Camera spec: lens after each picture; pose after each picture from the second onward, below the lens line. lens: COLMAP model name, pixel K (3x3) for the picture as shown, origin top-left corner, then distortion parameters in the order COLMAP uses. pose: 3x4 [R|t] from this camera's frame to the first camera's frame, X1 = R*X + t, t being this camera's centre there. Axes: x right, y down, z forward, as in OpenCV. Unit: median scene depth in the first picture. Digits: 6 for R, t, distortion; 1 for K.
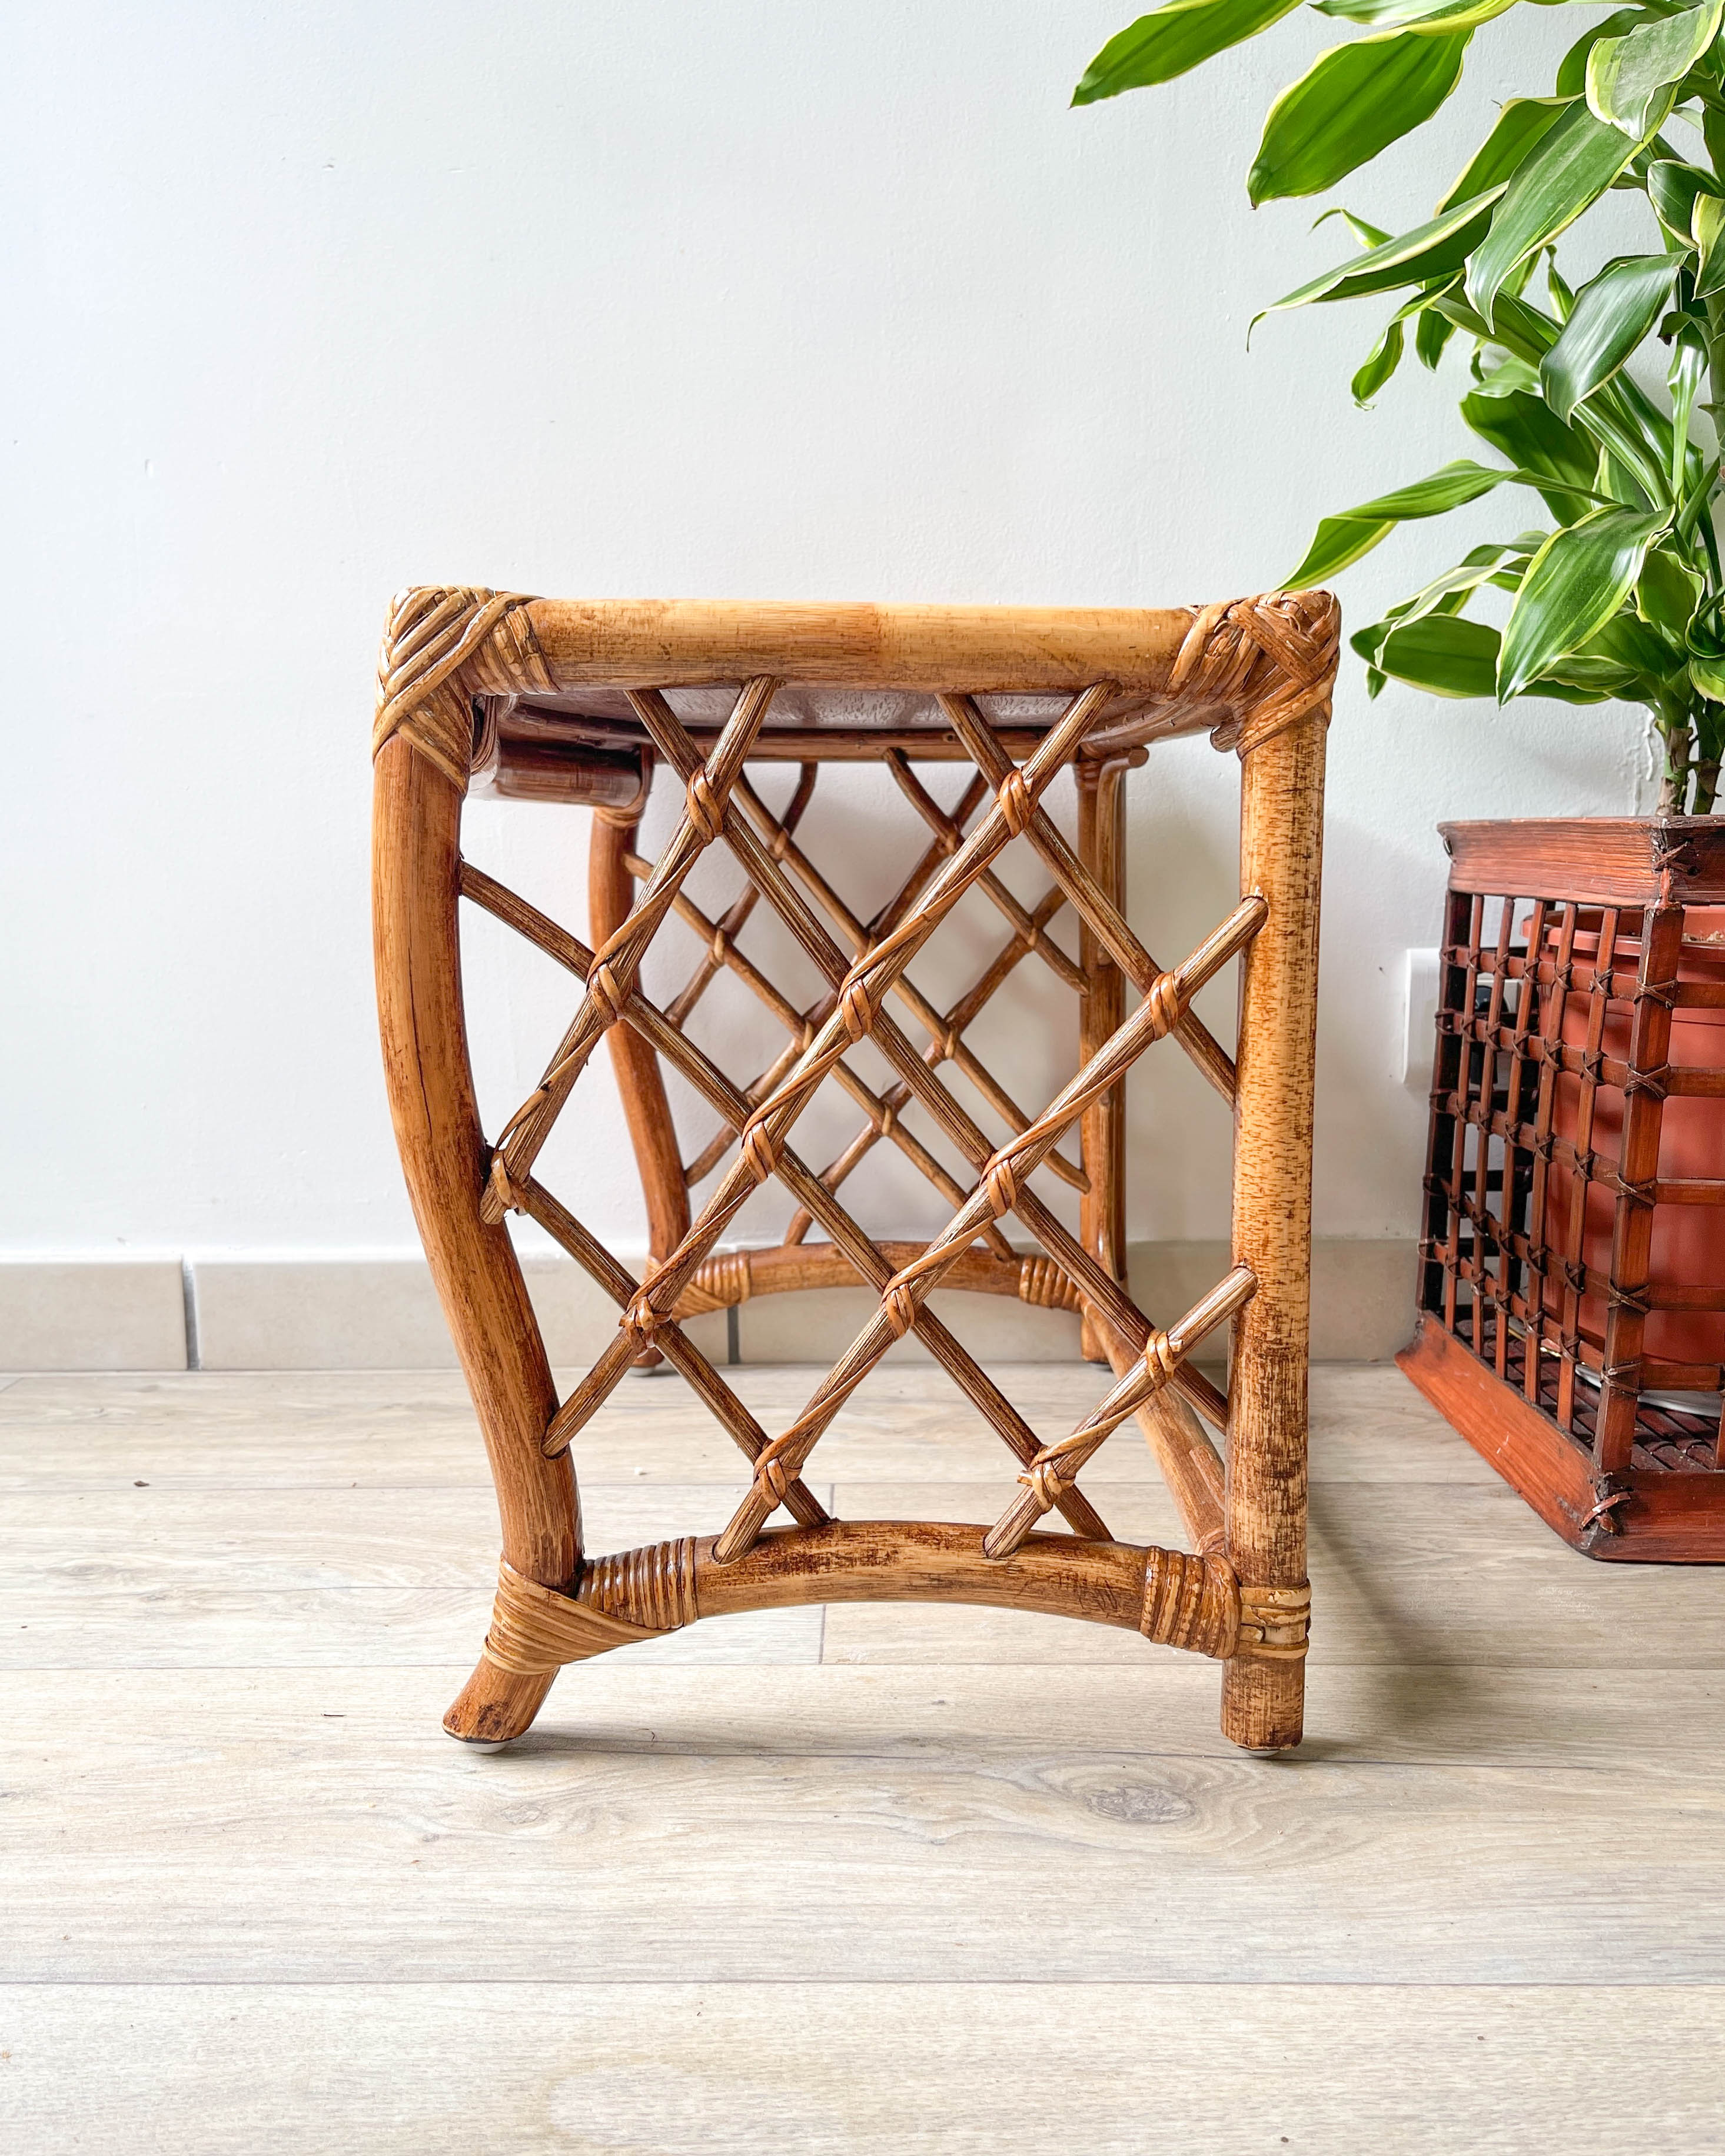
lens RADIAL K [[1808.2, 0, 844.2], [0, 1808.2, 1140.4], [0, 0, 1]] dist [0.085013, -0.145839]
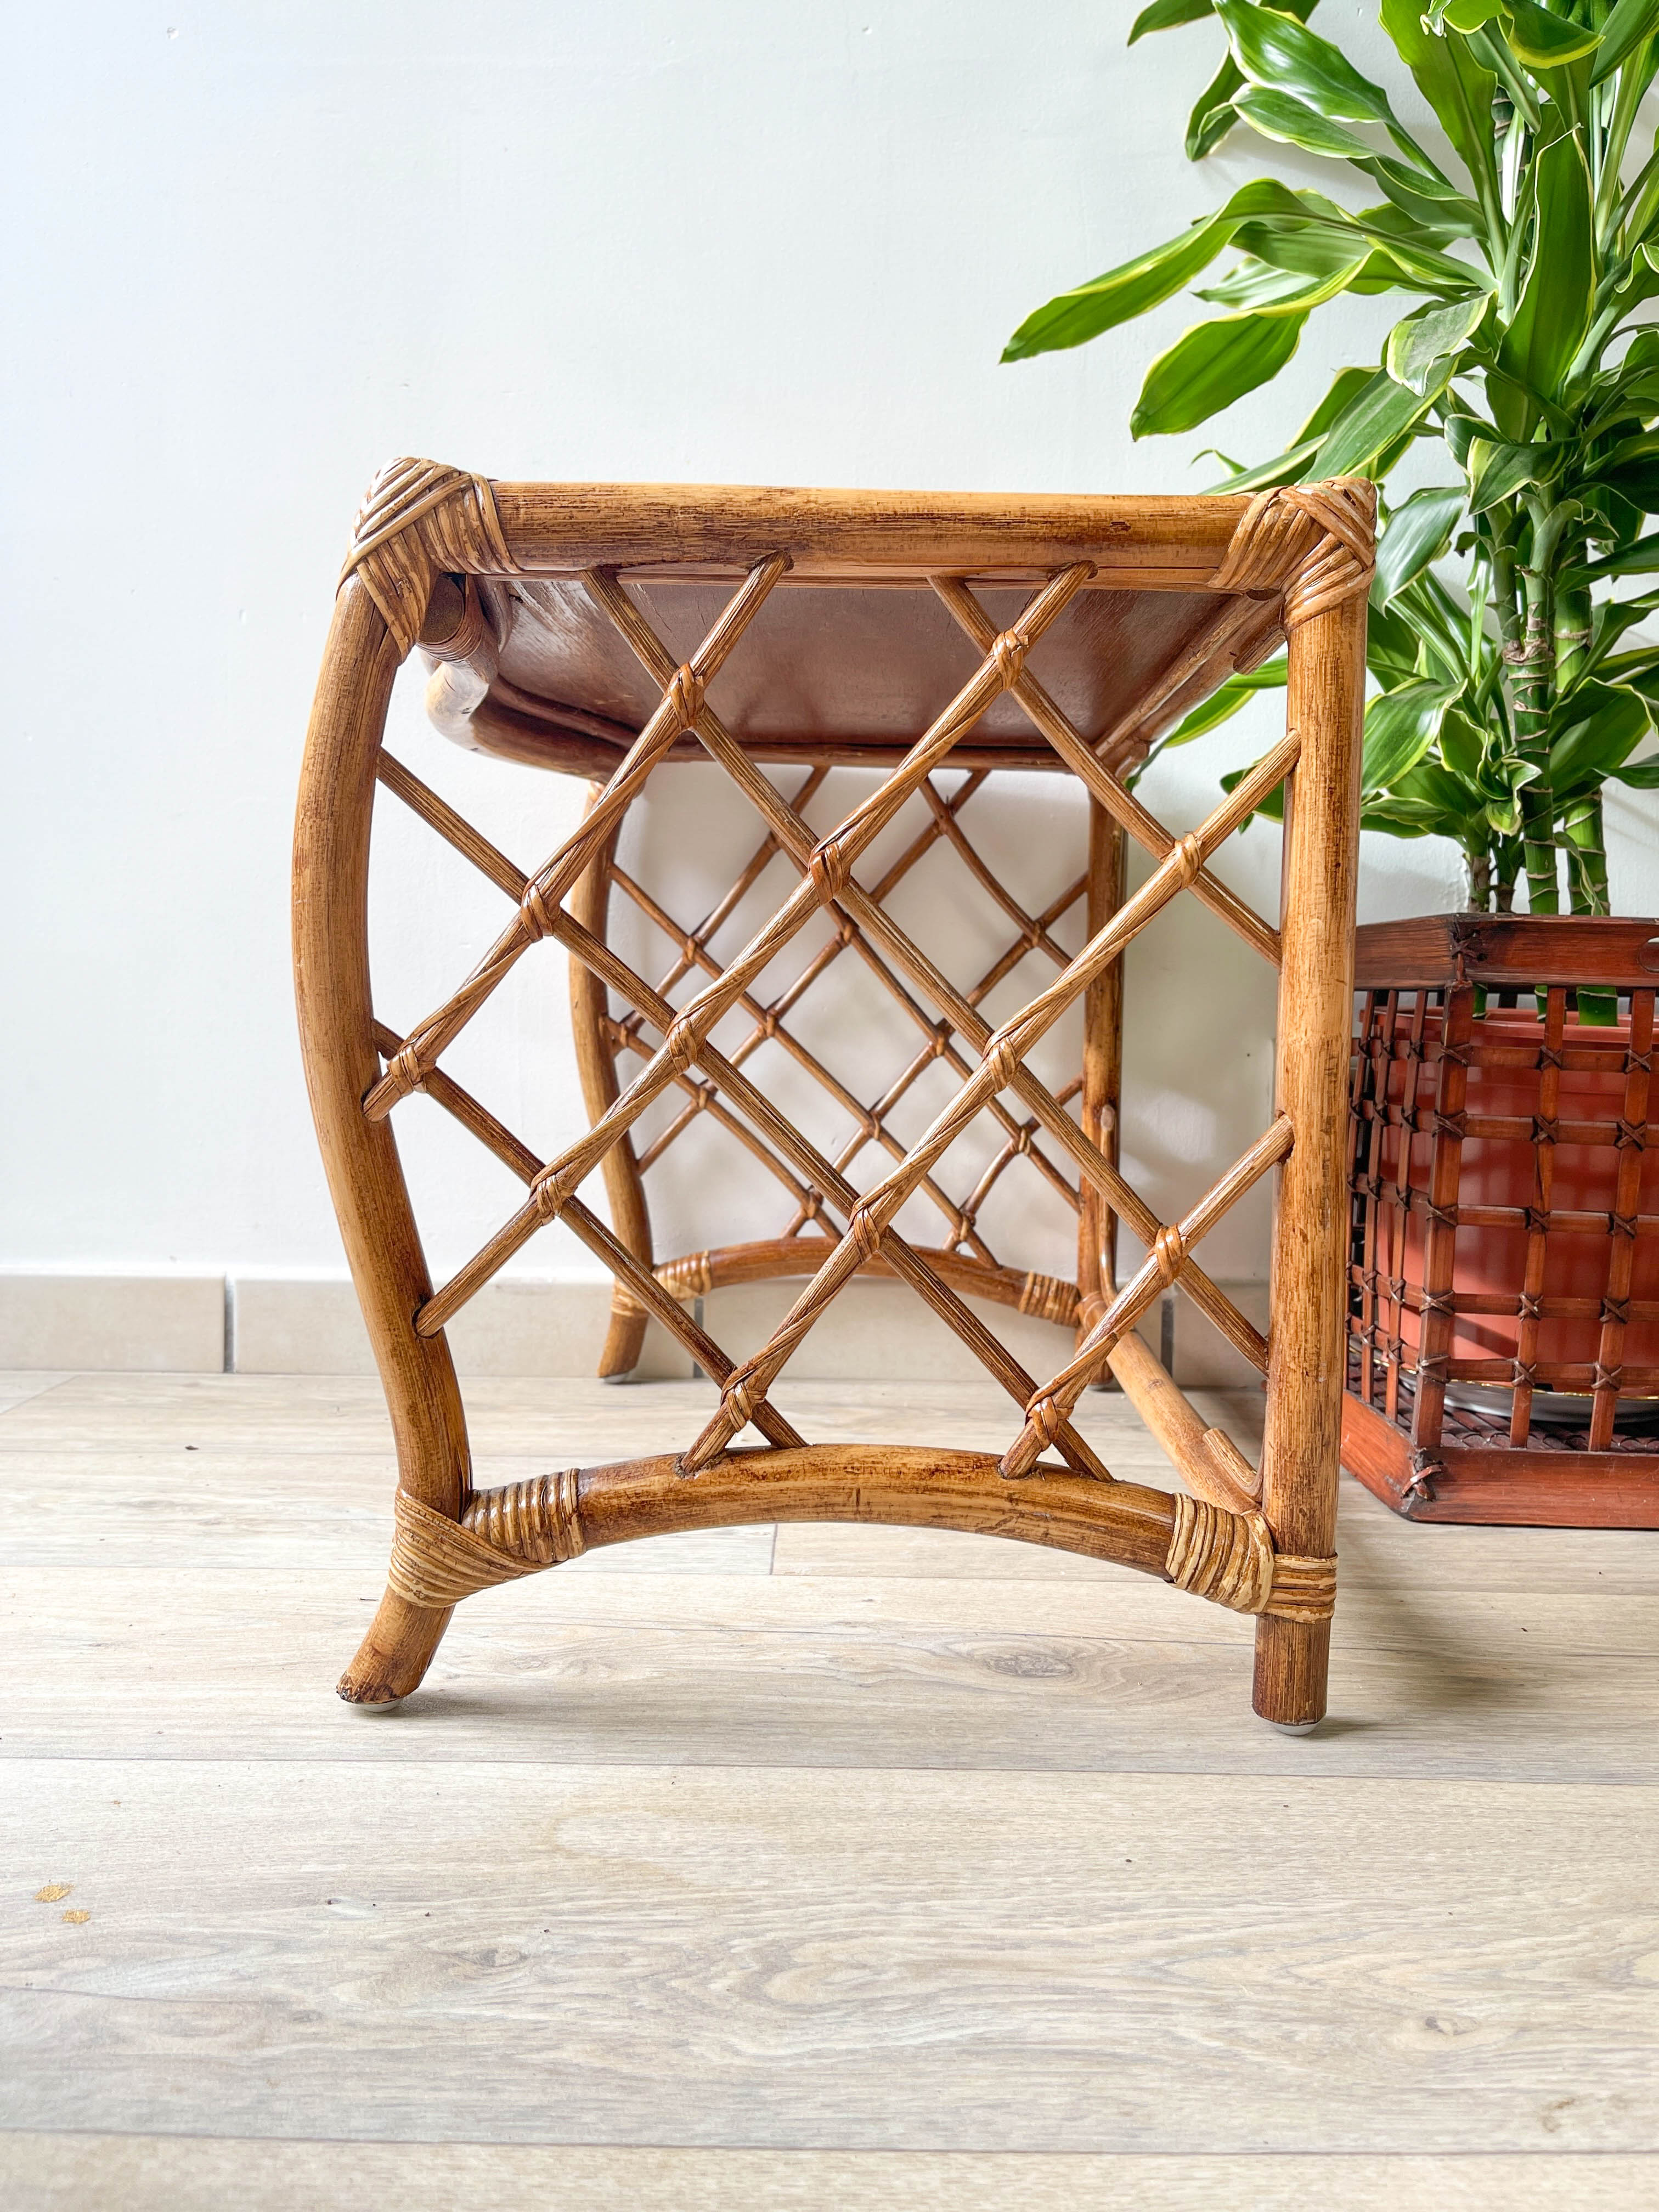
lens RADIAL K [[1697.5, 0, 836.7], [0, 1697.5, 1106.6], [0, 0, 1]] dist [0.064531, -0.105003]
pose [[0.999286, 0.028299, 0.025039, -0.007900], [-0.025566, 0.994309, -0.103418, 0.112365], [-0.027823, 0.102704, 0.994323, -0.190514]]
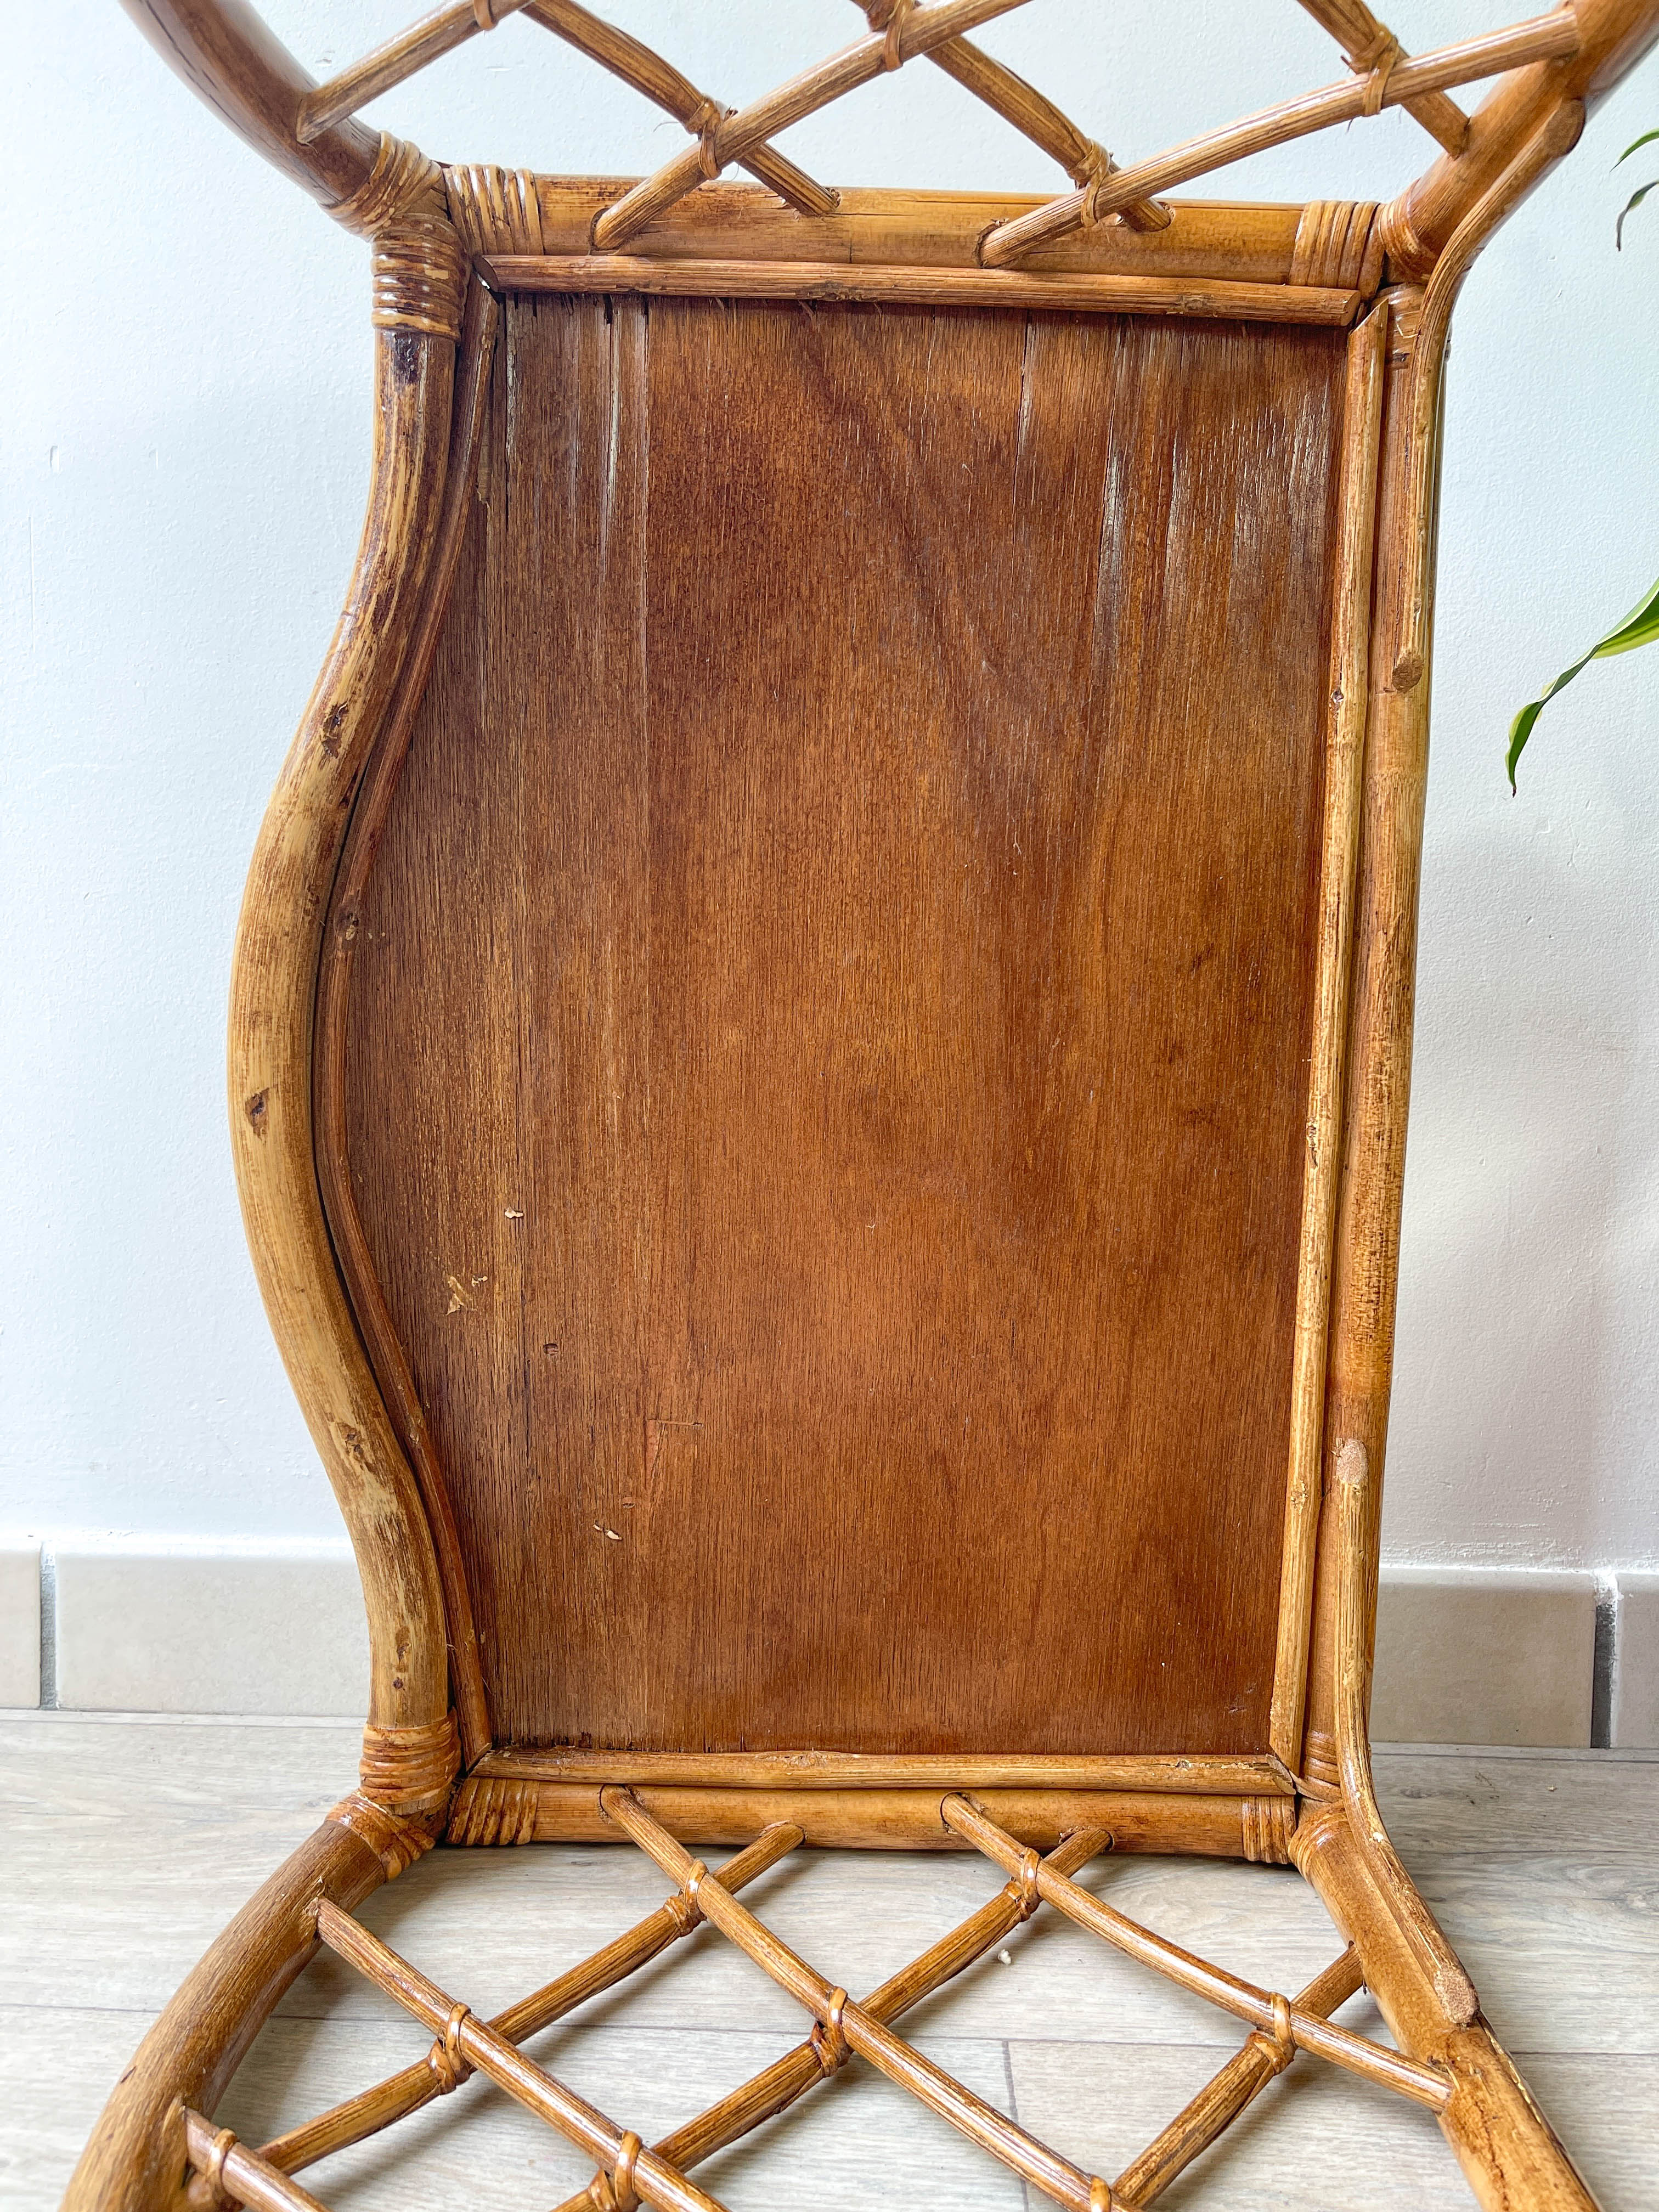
lens RADIAL K [[1683.1, 0, 835.7], [0, 1683.1, 1110.9], [0, 0, 1]] dist [0.003394, 0.005533]
pose [[0.999542, 0.030264, 0.000371, -0.110366], [-0.030138, 0.996364, -0.079690, -0.114366], [-0.002782, 0.079642, 0.996820, 0.614210]]
